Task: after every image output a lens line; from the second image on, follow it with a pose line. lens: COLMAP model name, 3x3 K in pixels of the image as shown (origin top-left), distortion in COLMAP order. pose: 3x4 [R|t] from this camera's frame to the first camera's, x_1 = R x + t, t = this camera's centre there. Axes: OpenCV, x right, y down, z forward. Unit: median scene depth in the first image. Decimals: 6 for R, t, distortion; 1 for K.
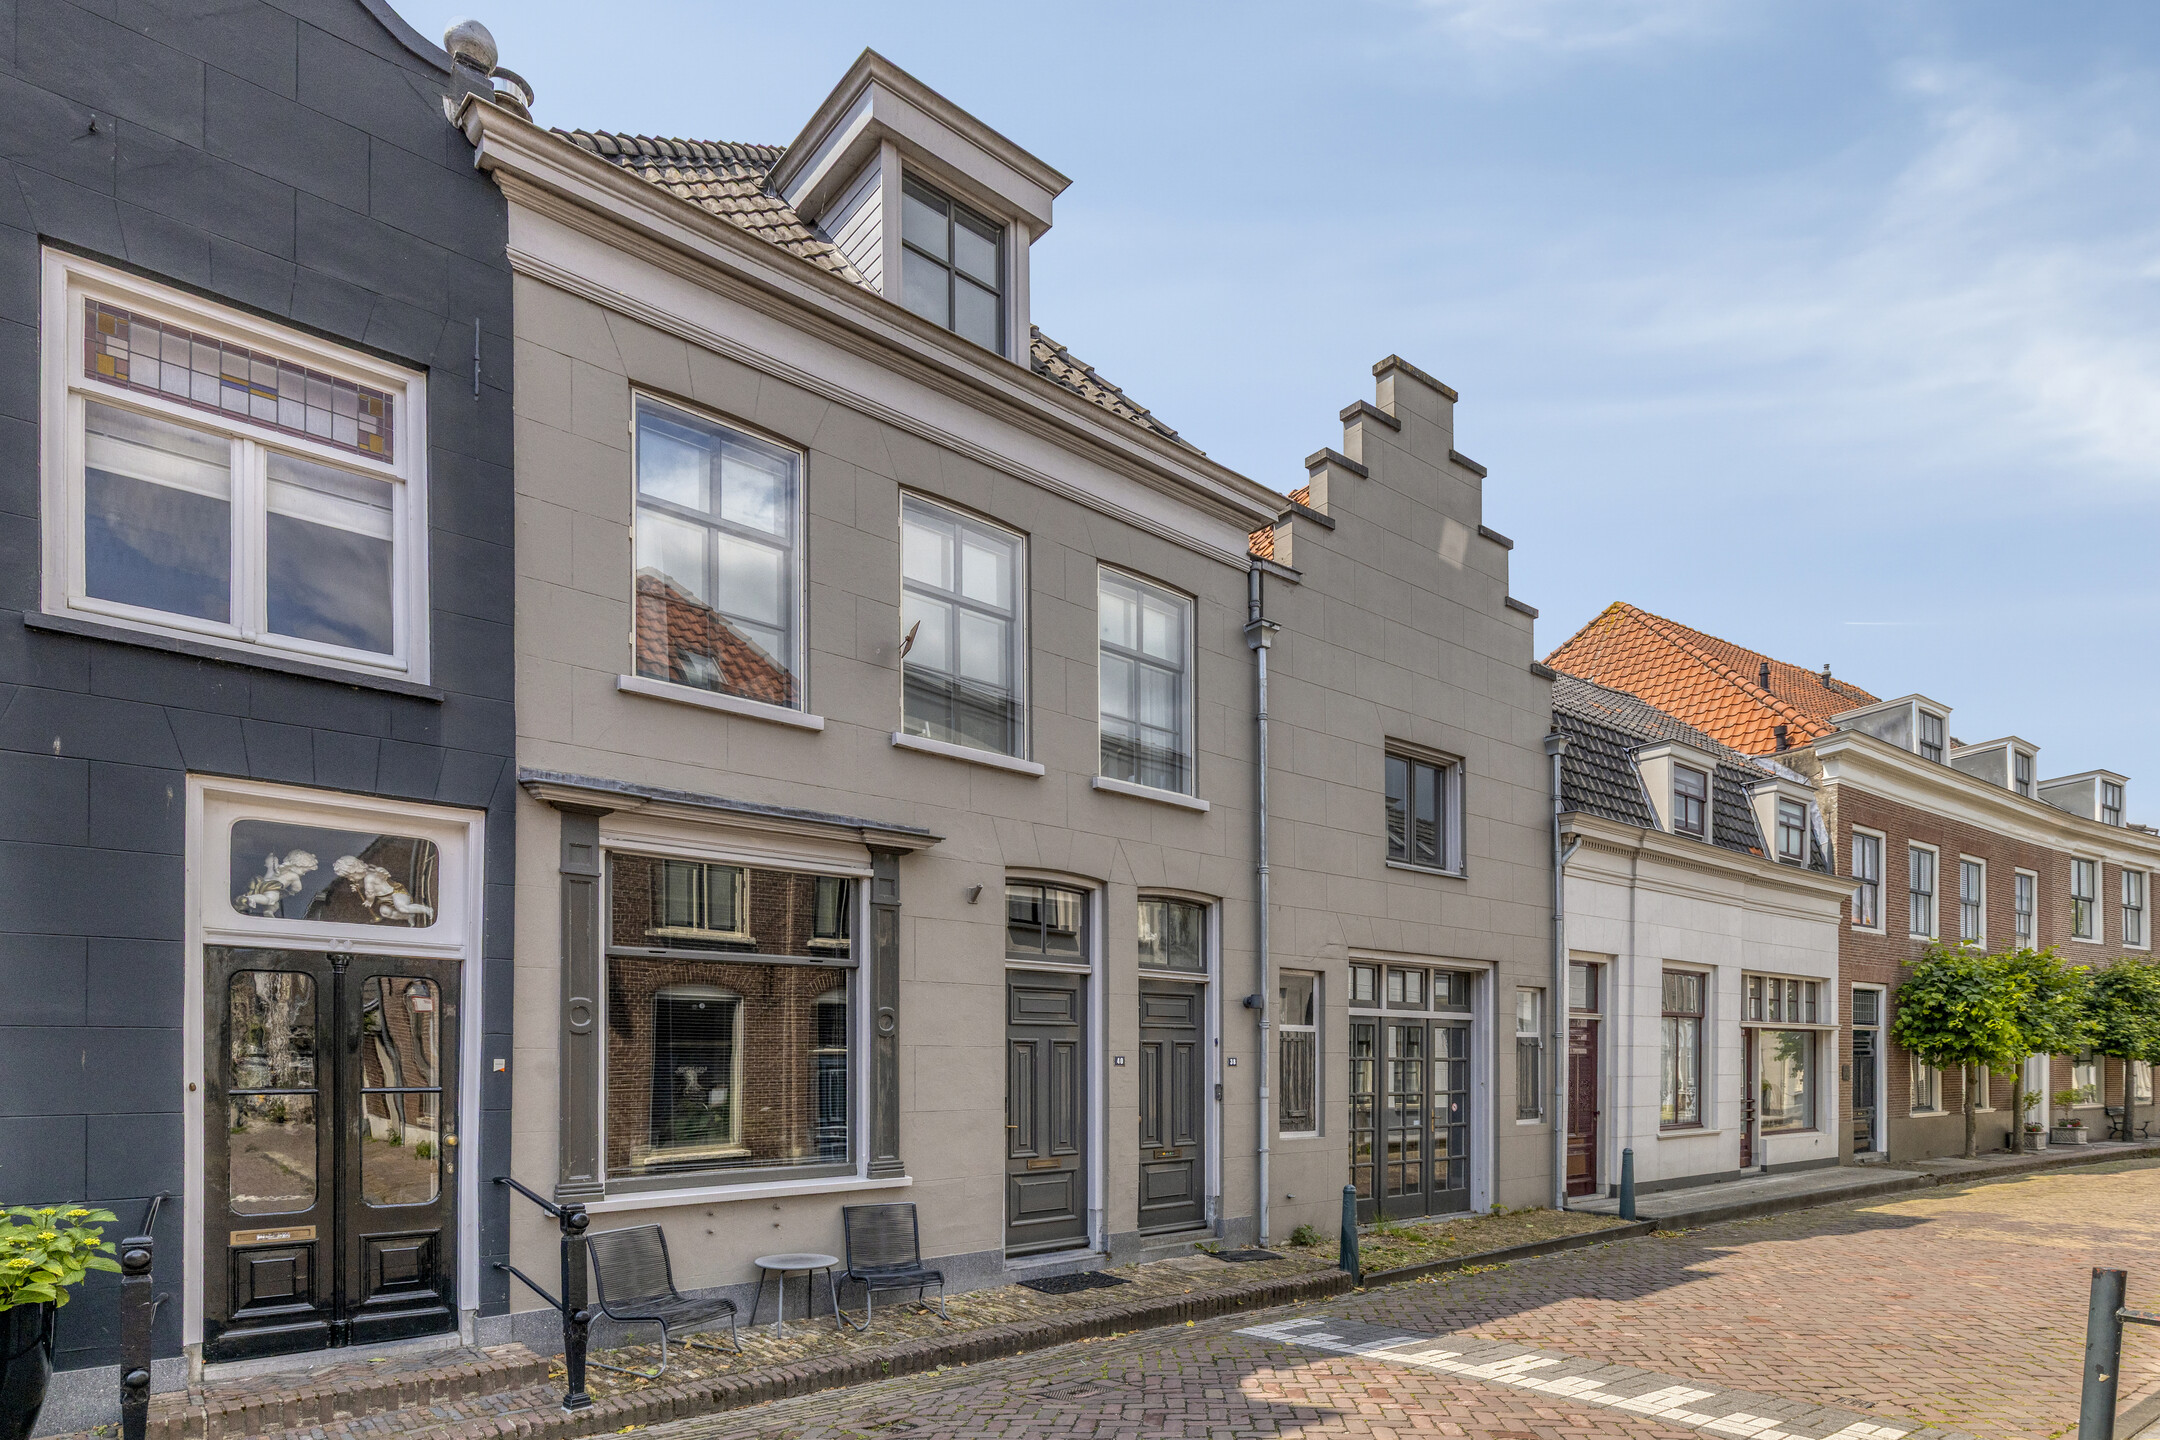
lens RADIAL K [[1041.2, 0, 1094.8], [0, 1041.2, 725.0], [0, 0, 1]] dist [-0.000797, -0.000952]
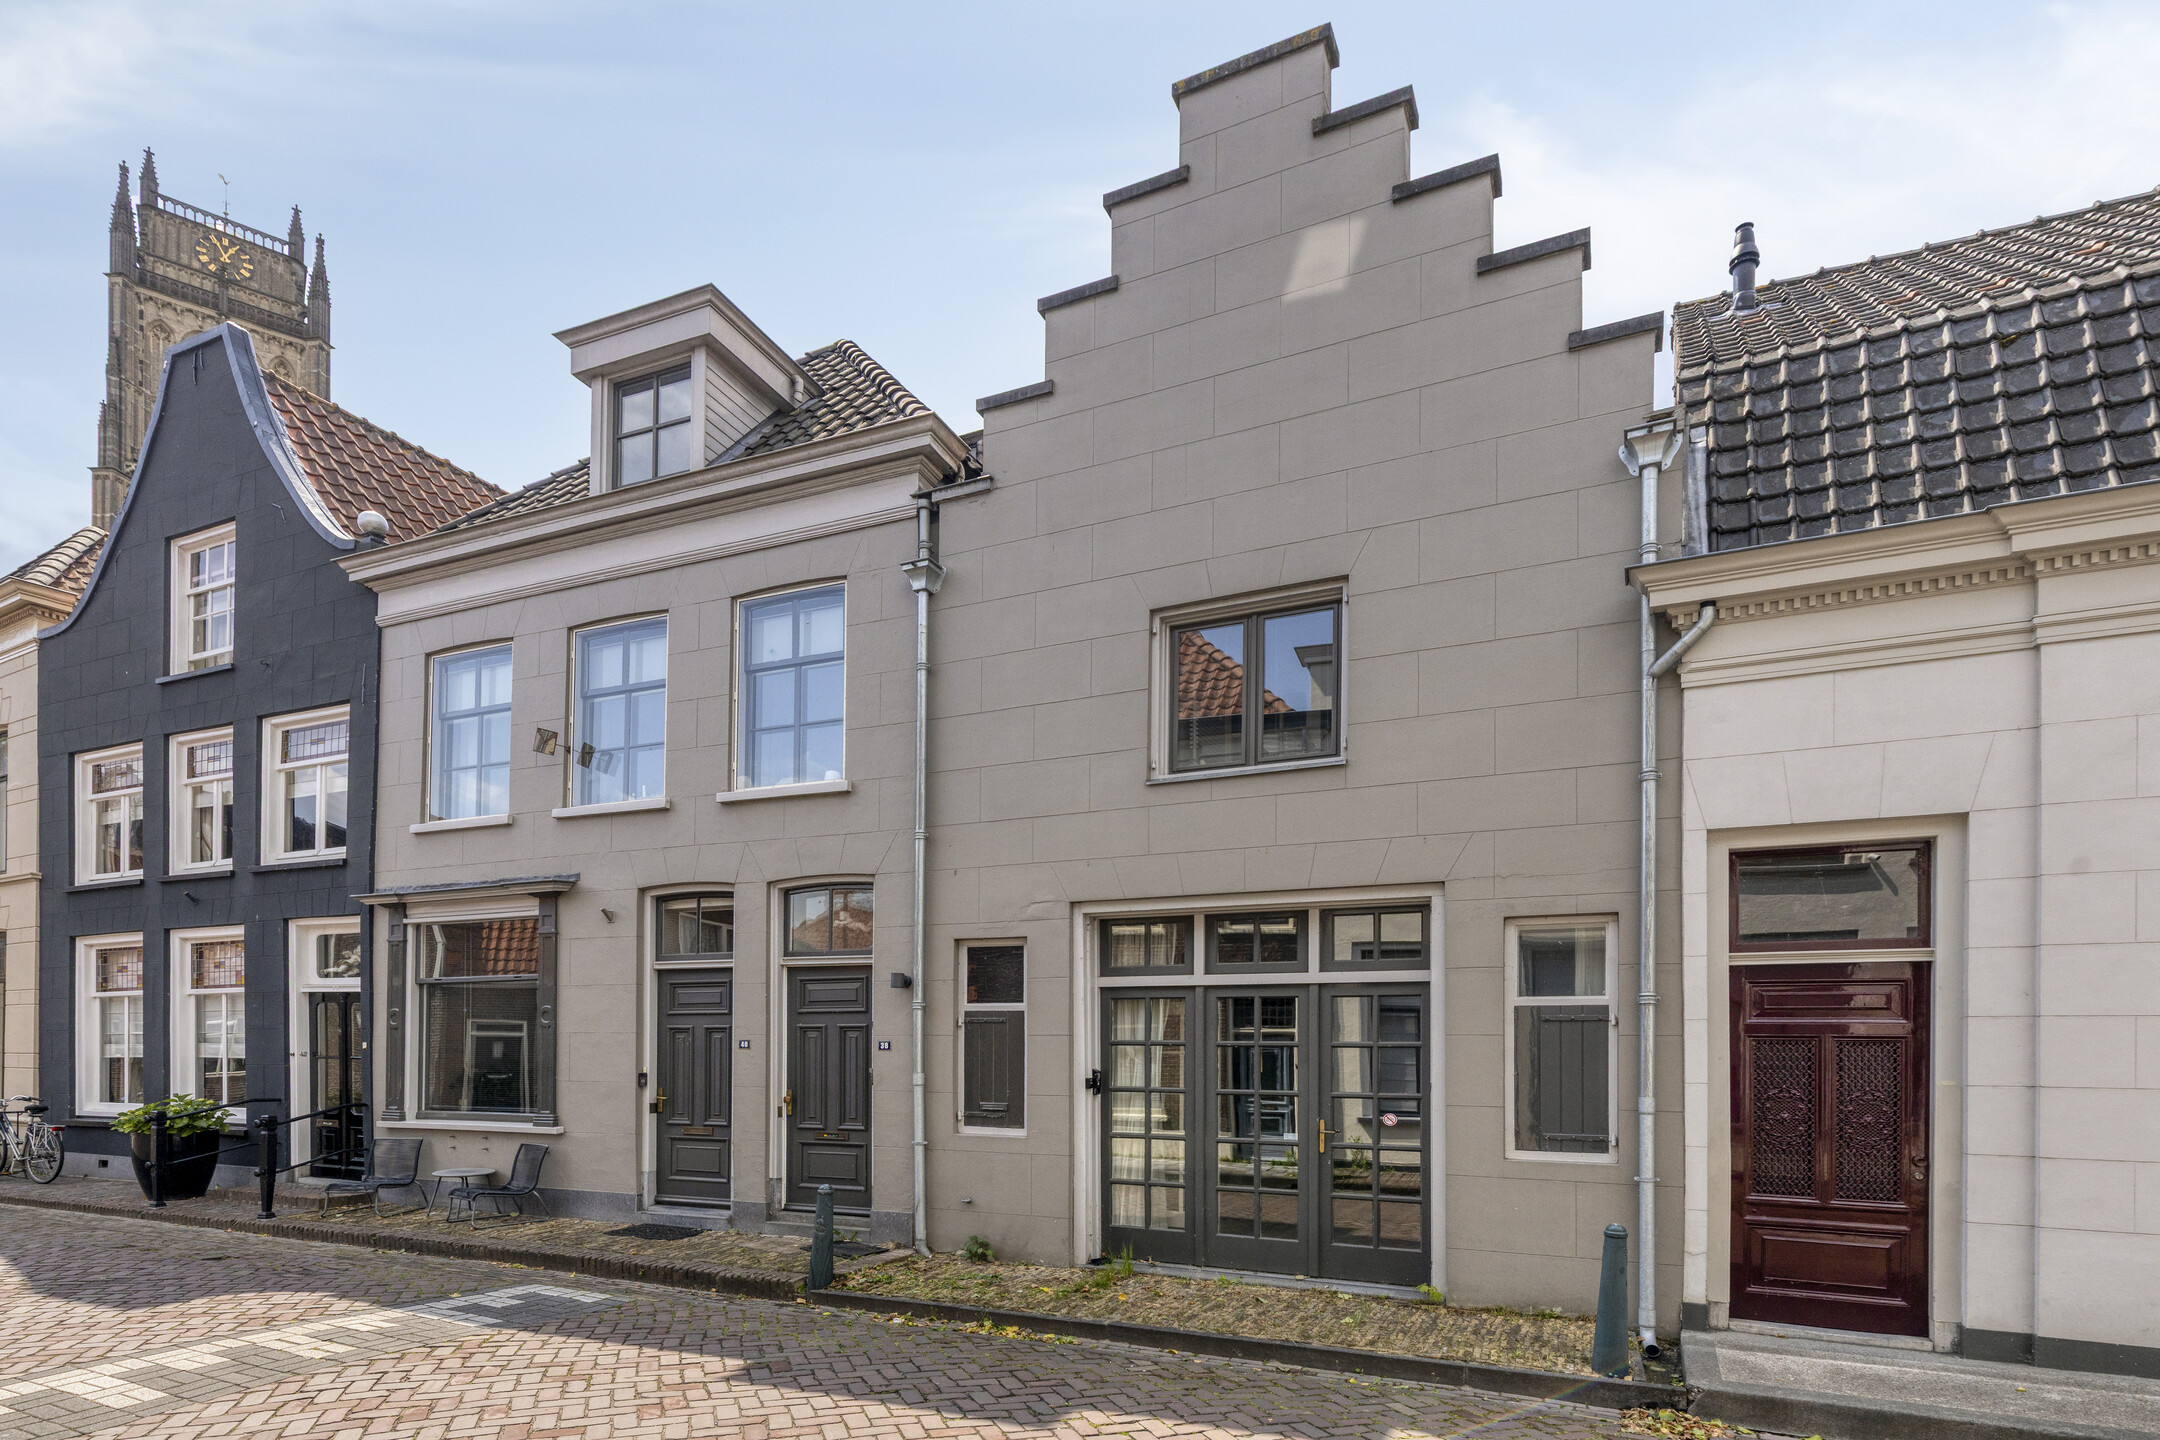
lens RADIAL K [[992.6, 0, 1073.3], [0, 992.6, 749.2], [0, 0, 1]] dist [0.011031, -0.000110]
pose [[0.490410, -0.244297, -0.836551, 1.307688], [0.263966, 0.956454, -0.124568, 0.284508], [0.830554, -0.159732, 0.533541, 0.893952]]
